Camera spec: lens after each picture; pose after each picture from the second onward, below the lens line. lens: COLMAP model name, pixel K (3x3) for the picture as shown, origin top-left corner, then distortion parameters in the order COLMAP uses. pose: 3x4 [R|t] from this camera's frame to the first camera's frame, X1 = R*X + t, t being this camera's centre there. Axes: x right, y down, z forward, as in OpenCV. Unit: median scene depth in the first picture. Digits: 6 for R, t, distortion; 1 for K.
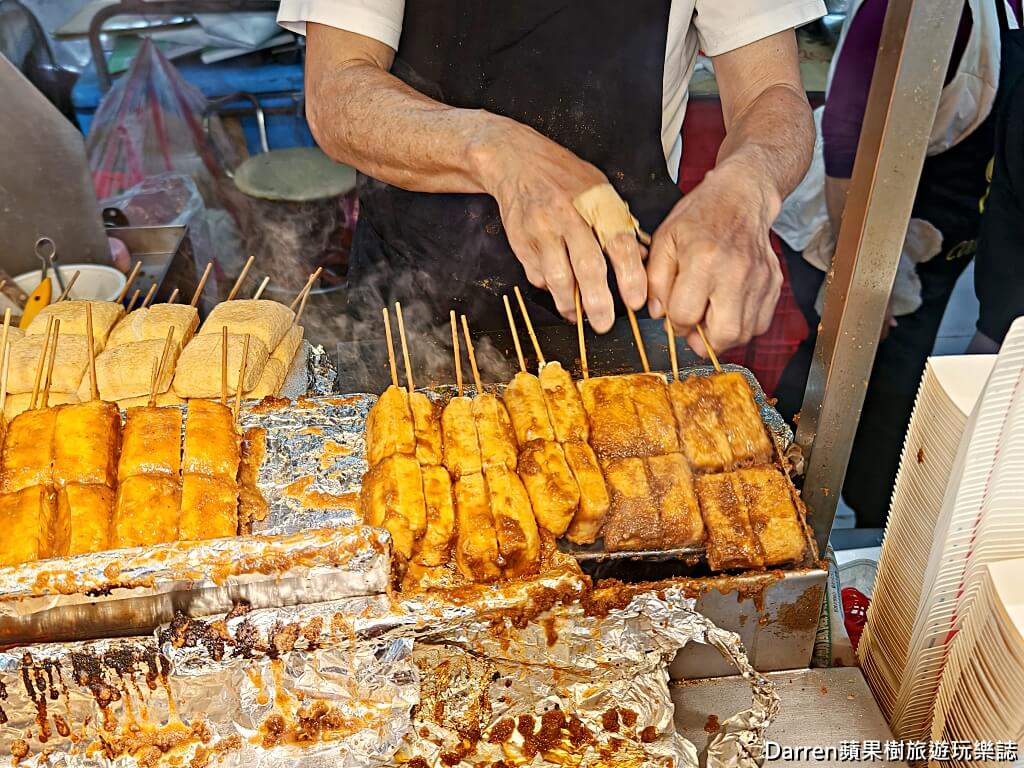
lens RADIAL K [[1076.0, 0, 509.5], [0, 1076.0, 387.4], [0, 0, 1]] dist [0.057250, -0.163895]
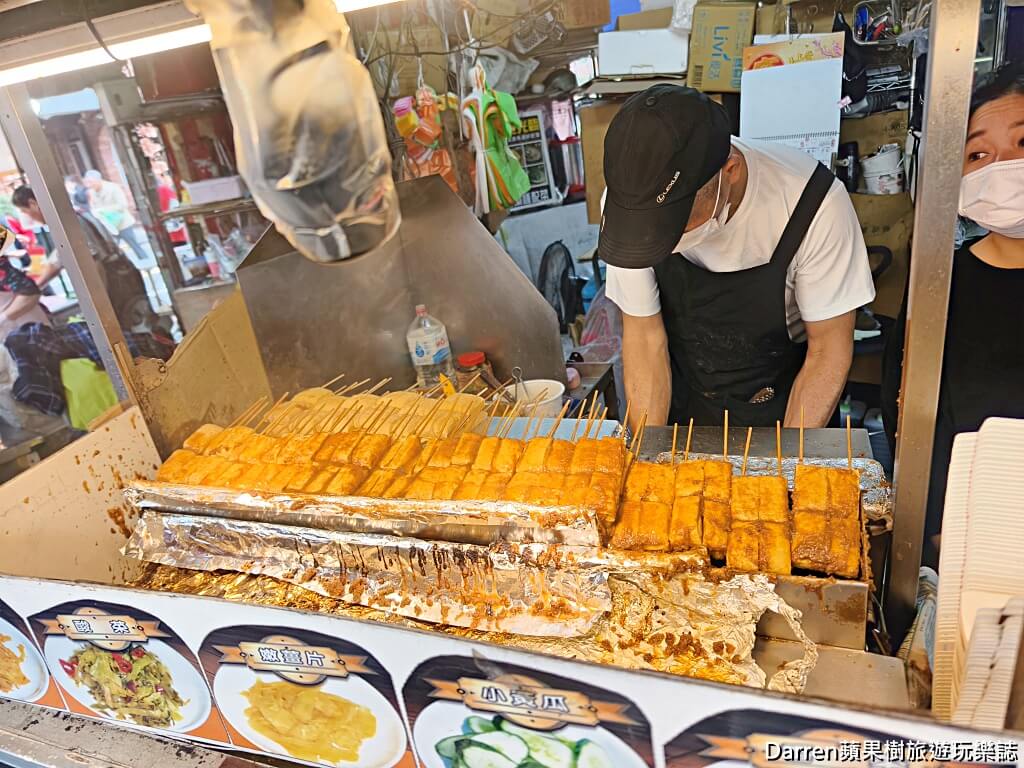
lens RADIAL K [[714.8, 0, 538.1], [0, 714.8, 380.2], [0, 0, 1]] dist [0.002820, -0.035097]
pose [[0.879790, 0.055942, -0.472060, 0.367986], [-0.121275, 0.986604, -0.109105, 0.049103], [0.459633, 0.153239, 0.874789, -0.198902]]
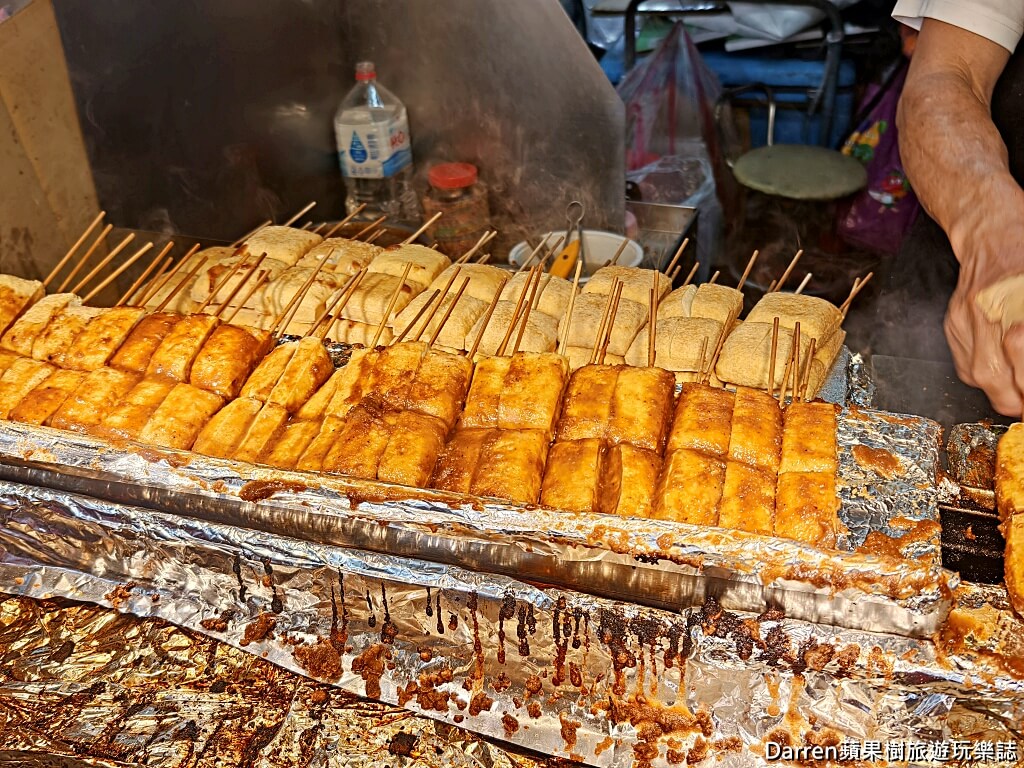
lens RADIAL K [[1076.0, 0, 509.5], [0, 1076.0, 387.4], [0, 0, 1]] dist [0.057250, -0.163895]
pose [[0.910084, 0.205821, -0.359700, -0.153311], [-0.204730, 0.977935, 0.041587, 0.017345], [0.360323, 0.035794, 0.932141, 0.017674]]
